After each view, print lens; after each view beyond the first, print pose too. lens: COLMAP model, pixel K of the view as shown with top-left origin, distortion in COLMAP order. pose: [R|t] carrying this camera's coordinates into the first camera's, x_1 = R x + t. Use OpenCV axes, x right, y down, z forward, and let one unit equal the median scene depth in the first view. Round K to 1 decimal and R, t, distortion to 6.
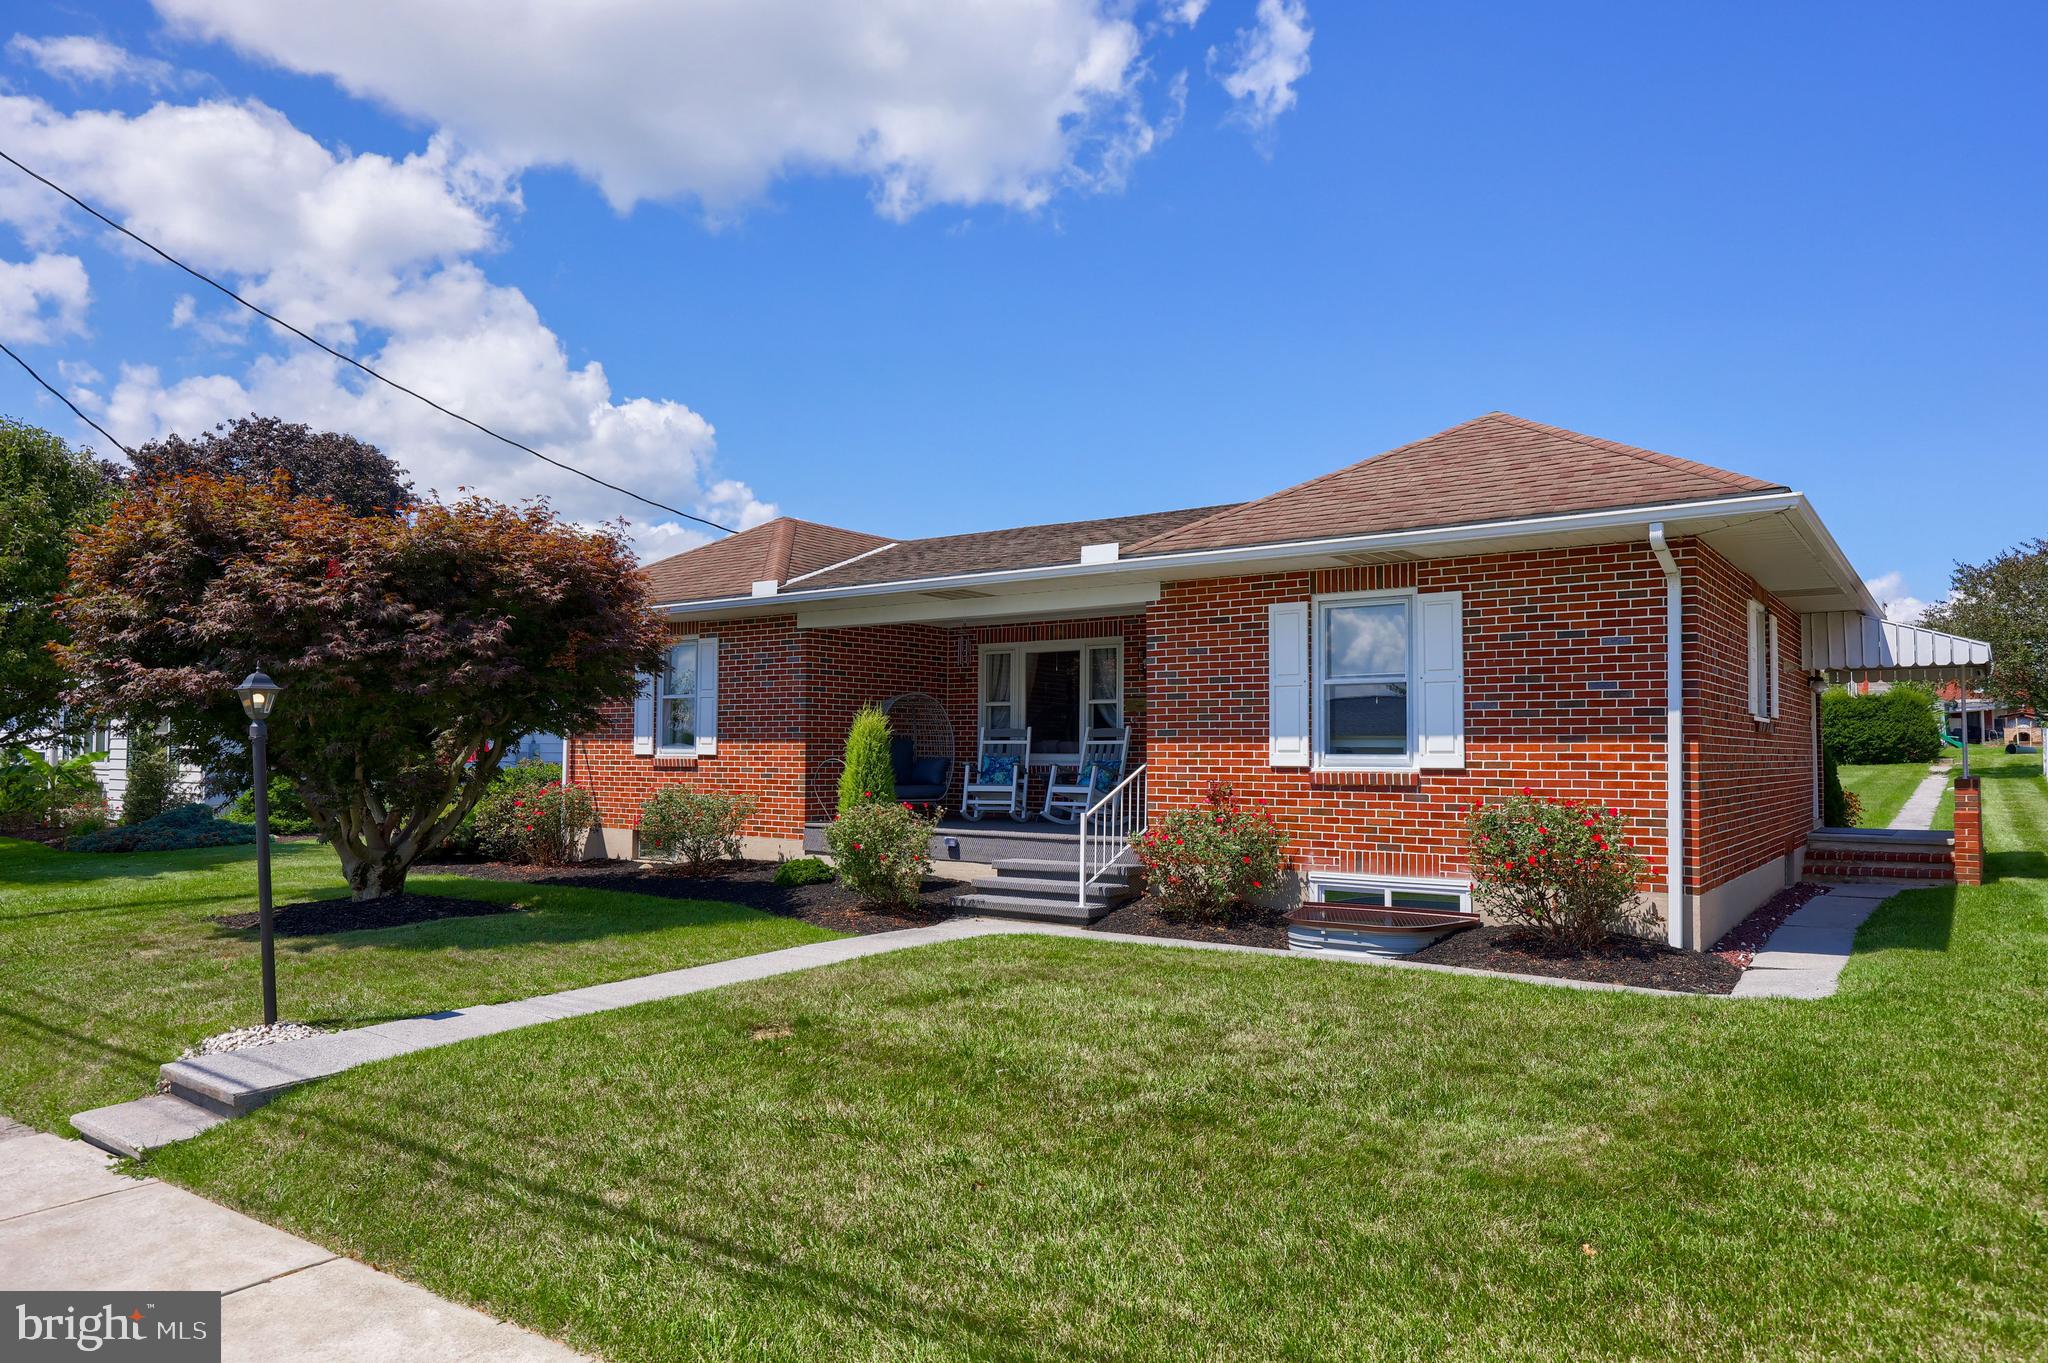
lens RADIAL K [[1344.2, 0, 1025.0], [0, 1344.2, 698.6], [0, 0, 1]] dist [-0.017836, -0.004827]
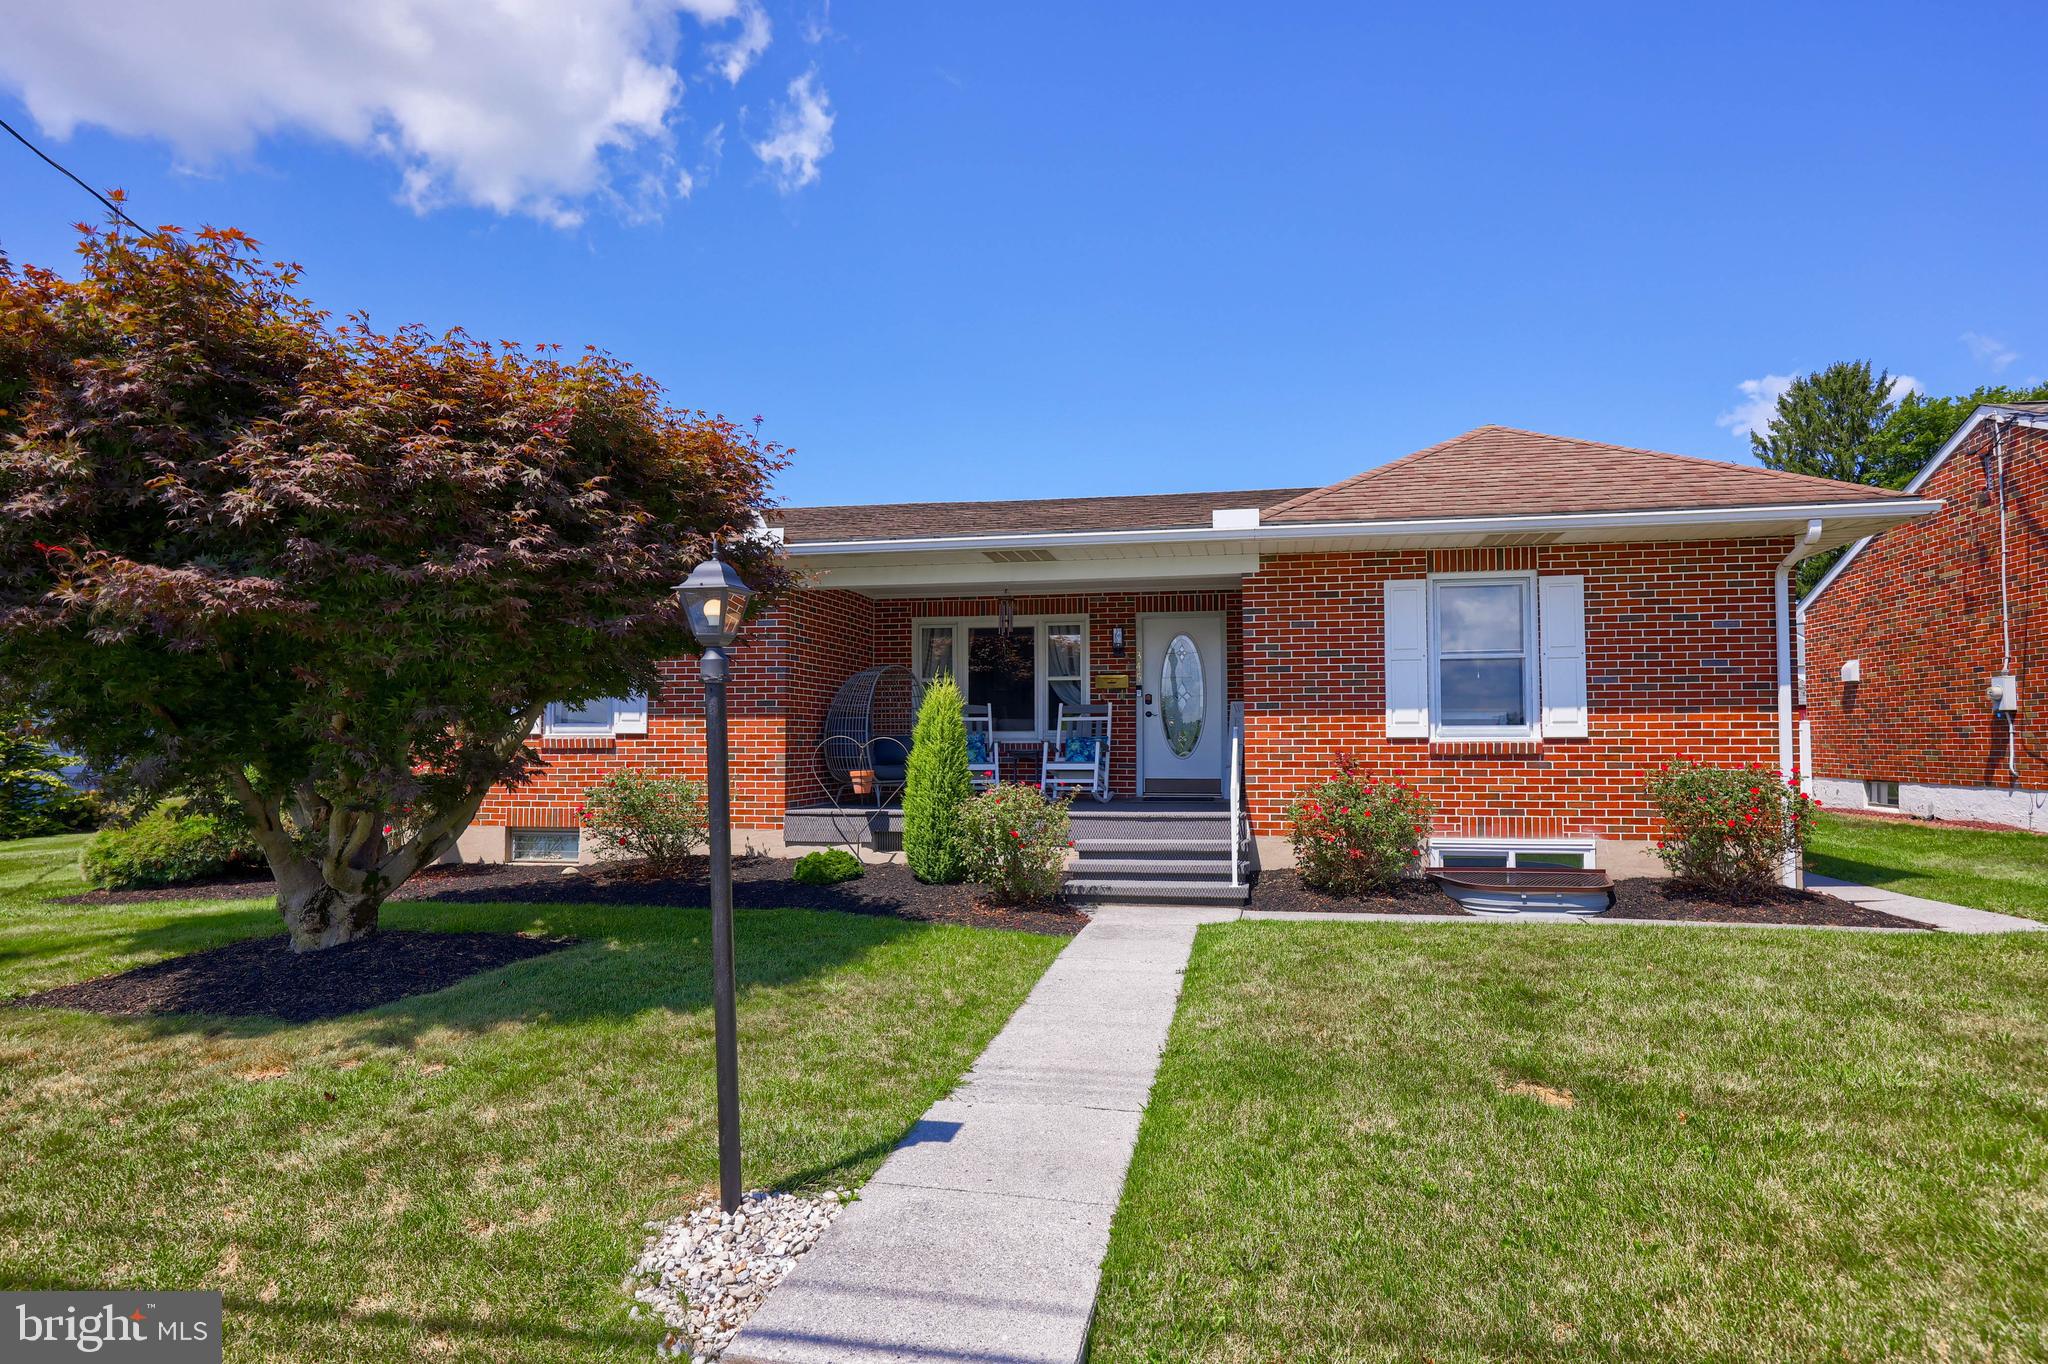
lens RADIAL K [[1111.2, 0, 1031.8], [0, 1111.2, 723.3], [0, 0, 1]] dist [-0.006788, 0.003584]
pose [[0.894919, -0.000202, 0.446229, -0.430052], [-0.010406, 0.999719, 0.021322, 0.023225], [-0.446107, -0.023725, 0.894665, 0.351188]]
